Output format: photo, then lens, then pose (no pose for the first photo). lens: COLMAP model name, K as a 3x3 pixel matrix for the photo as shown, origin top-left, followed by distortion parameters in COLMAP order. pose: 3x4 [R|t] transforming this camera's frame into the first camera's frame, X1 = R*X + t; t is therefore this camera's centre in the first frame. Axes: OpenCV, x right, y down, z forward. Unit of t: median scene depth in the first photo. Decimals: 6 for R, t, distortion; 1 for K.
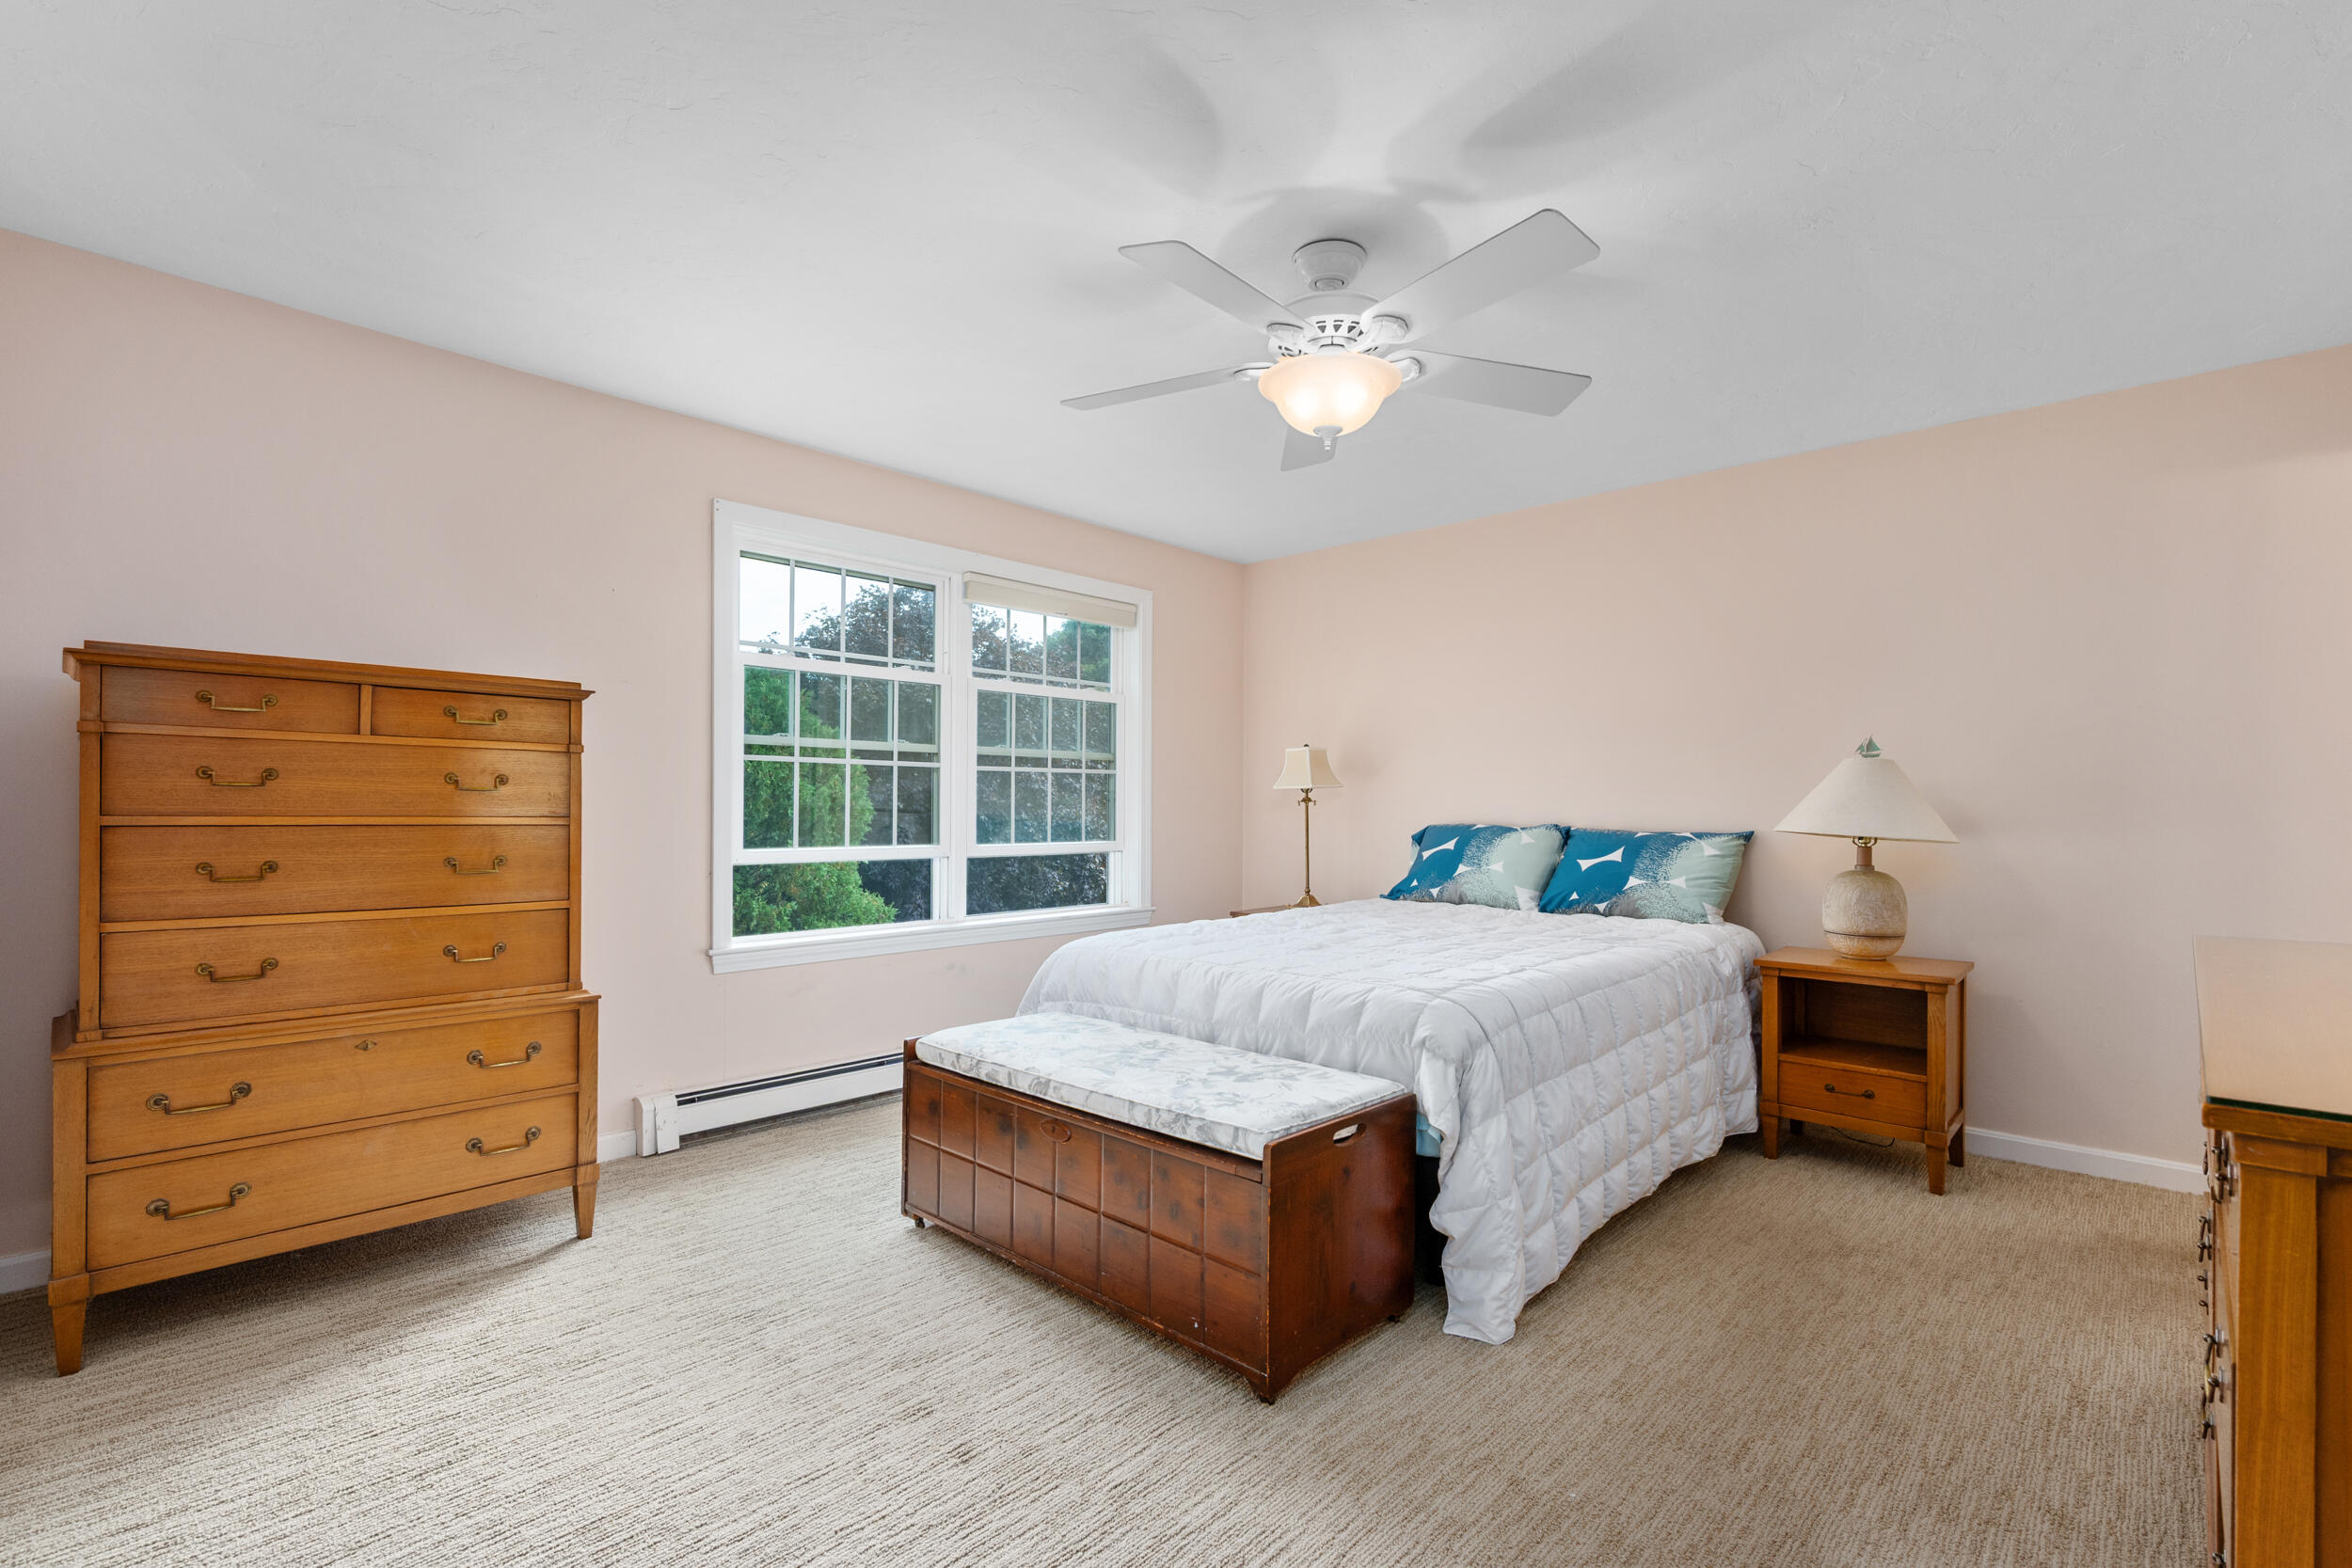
lens RADIAL K [[1045.6, 0, 1163.1], [0, 1045.6, 798.3], [0, 0, 1]] dist [0.001626, -0.000024]
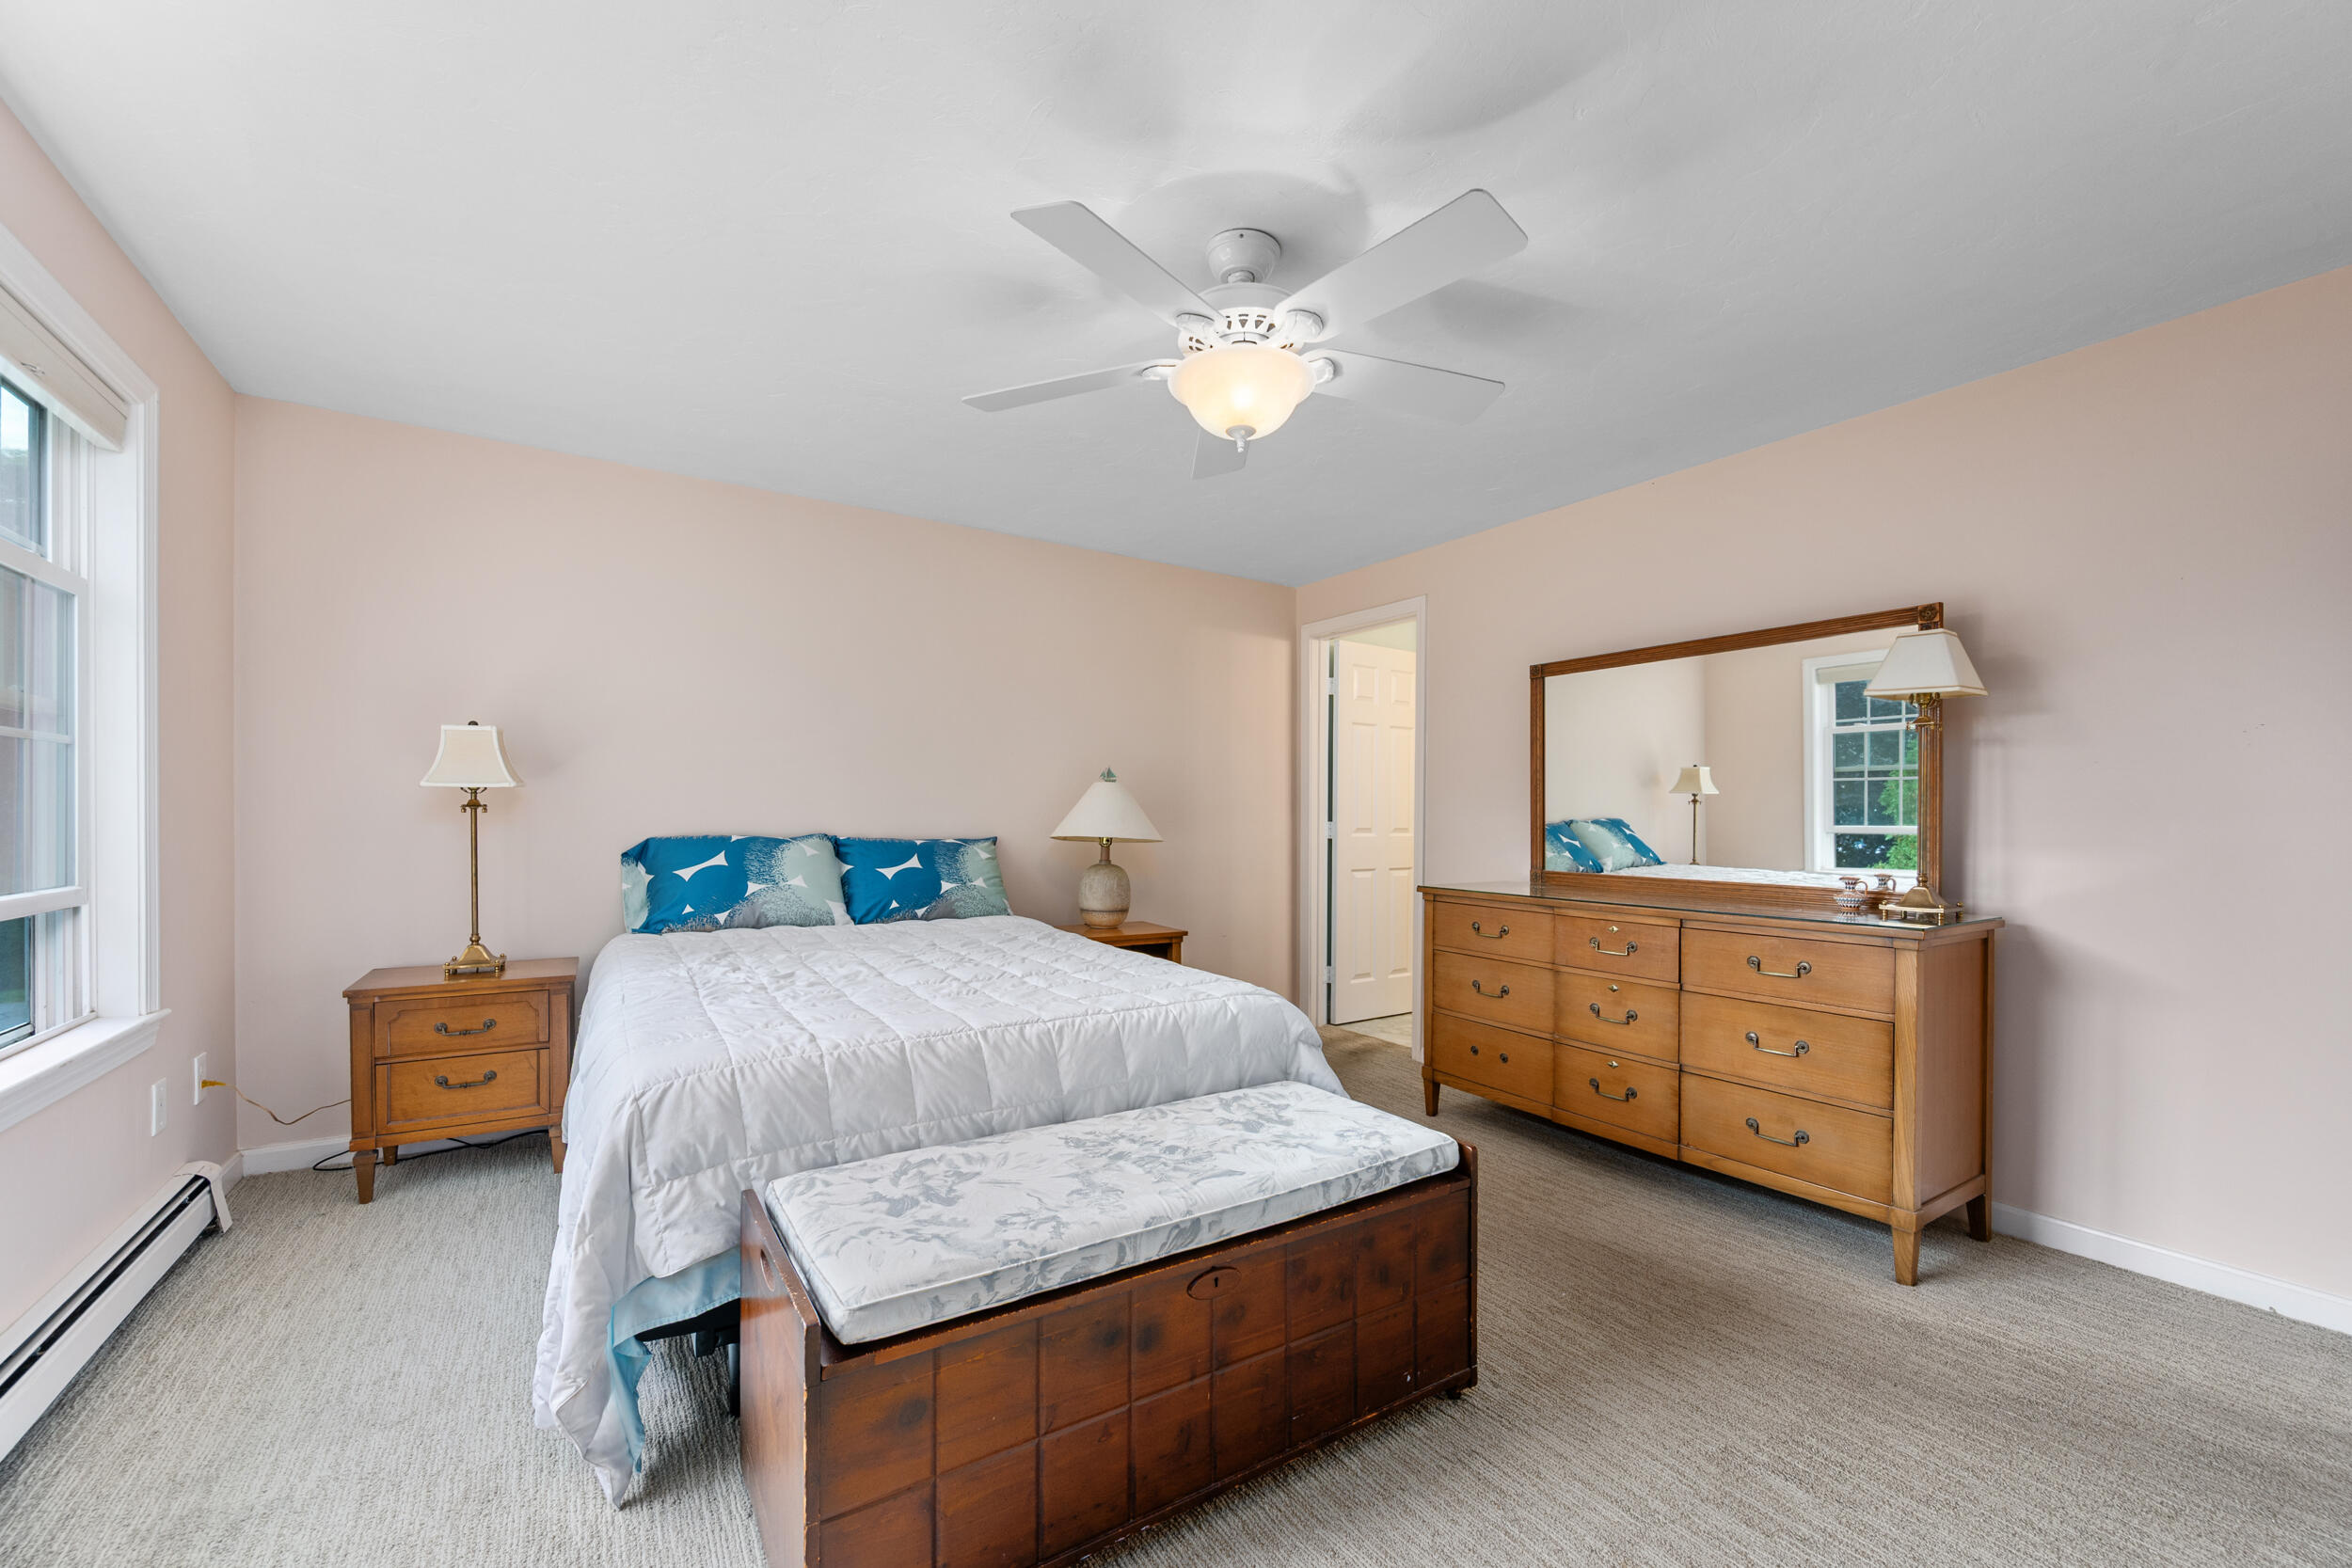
lens RADIAL K [[943.8, 0, 1176.5], [0, 943.8, 815.4], [0, 0, 1]] dist [-0.000095, -0.000012]
pose [[0.228011, -0.003442, 0.973652, -0.623653], [-0.017095, 0.999825, 0.007538, -0.007036], [-0.973508, -0.018364, 0.227913, 0.742375]]
